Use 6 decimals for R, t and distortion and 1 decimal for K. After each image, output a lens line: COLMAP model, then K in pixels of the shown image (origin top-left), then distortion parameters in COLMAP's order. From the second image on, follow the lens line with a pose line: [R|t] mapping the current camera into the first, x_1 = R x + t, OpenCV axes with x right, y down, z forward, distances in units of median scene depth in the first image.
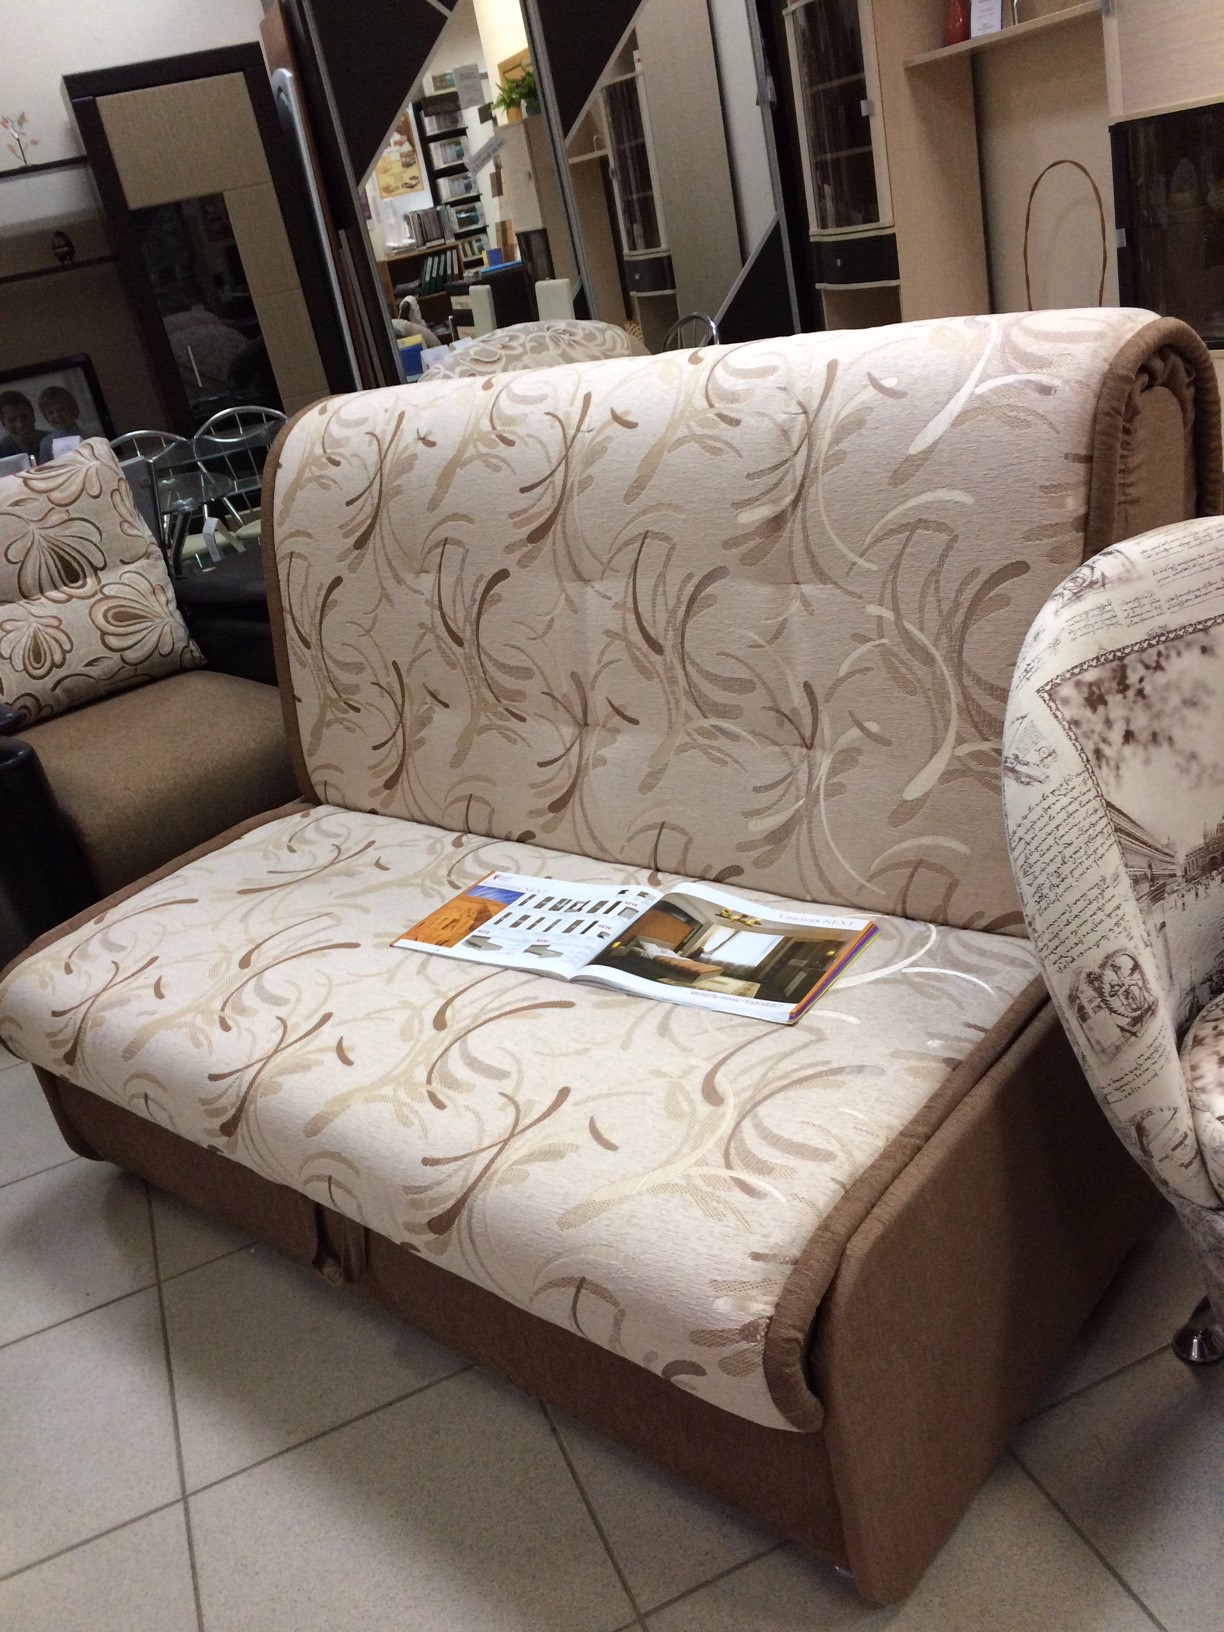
lens RADIAL K [[1397.7, 0, 611.8], [0, 1397.7, 818.0], [0, 0, 1]] dist [-0.001701, -0.002356]
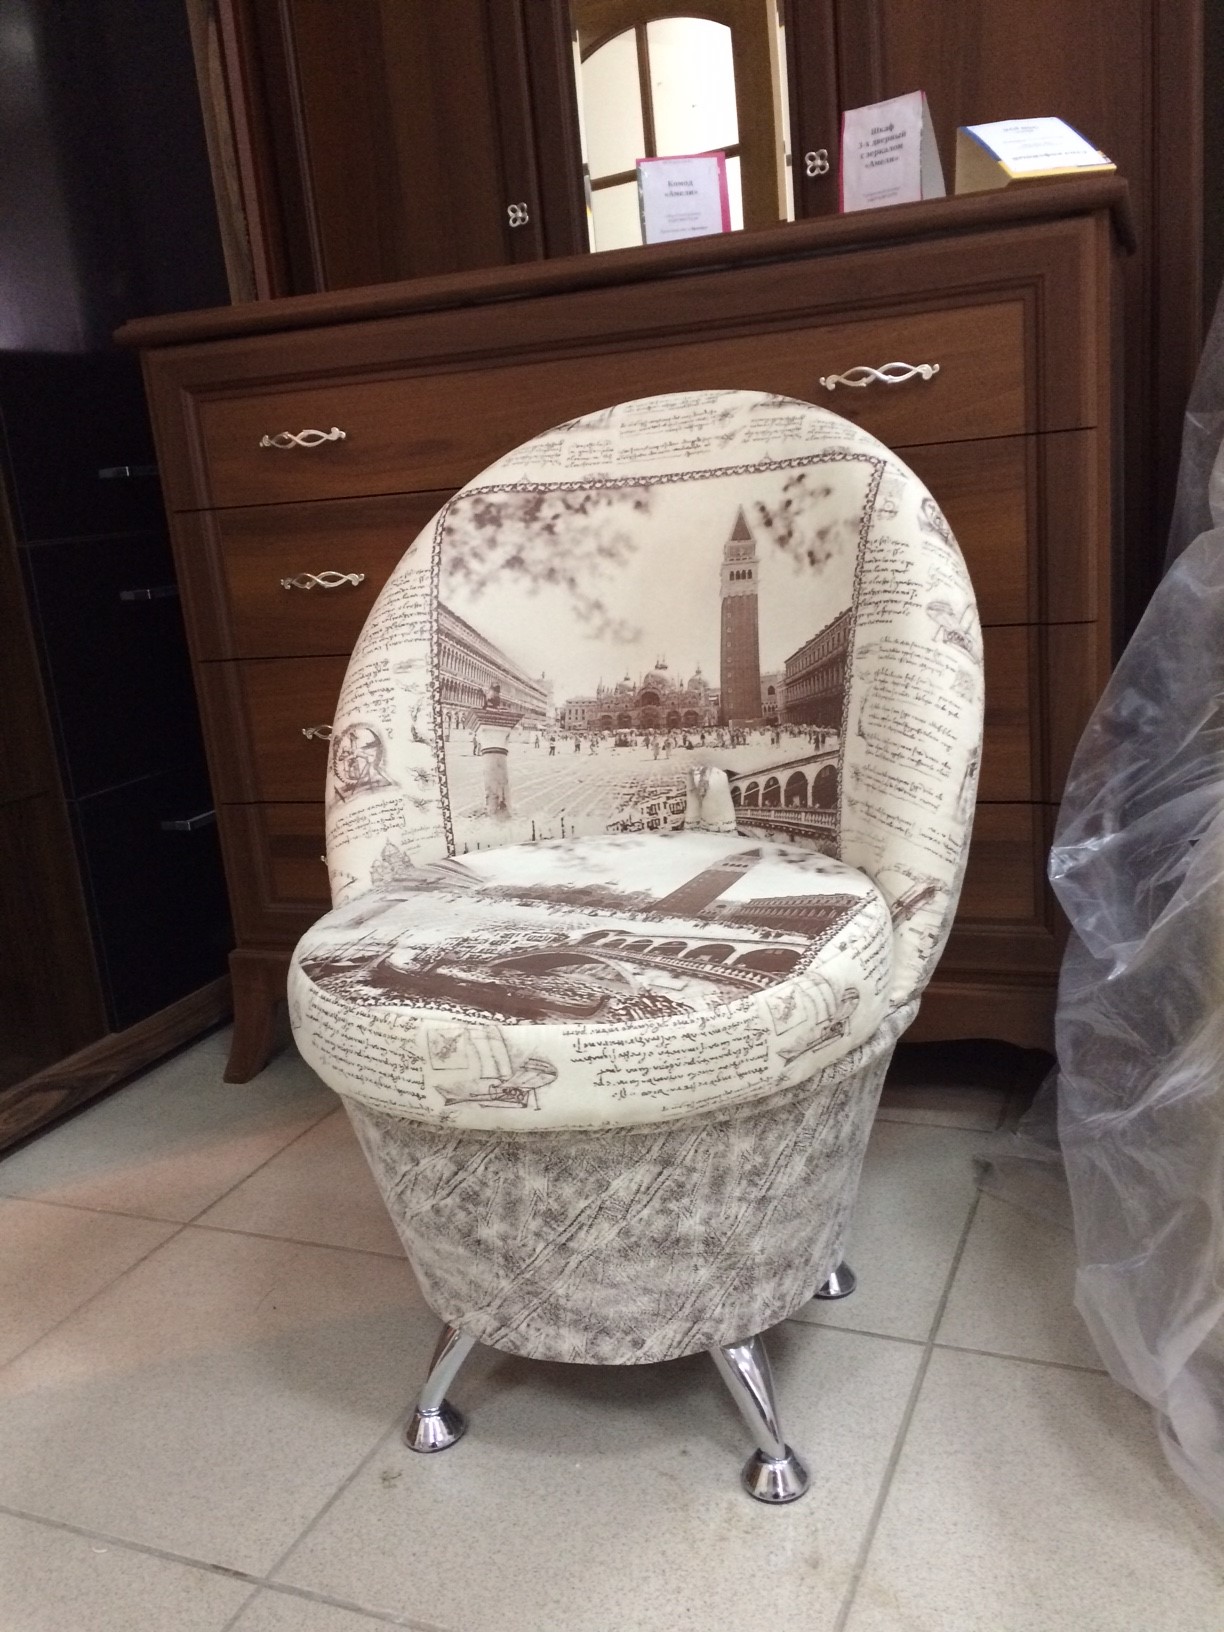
lens RADIAL K [[1397.7, 0, 613.9], [0, 1397.7, 816.2], [0, 0, 1]] dist [-0.001701, -0.002356]
pose [[0.800002, 0.264035, -0.538778, 1.014238], [-0.299911, 0.953712, 0.022057, 0.074271], [0.519663, 0.143940, 0.842159, 0.191342]]
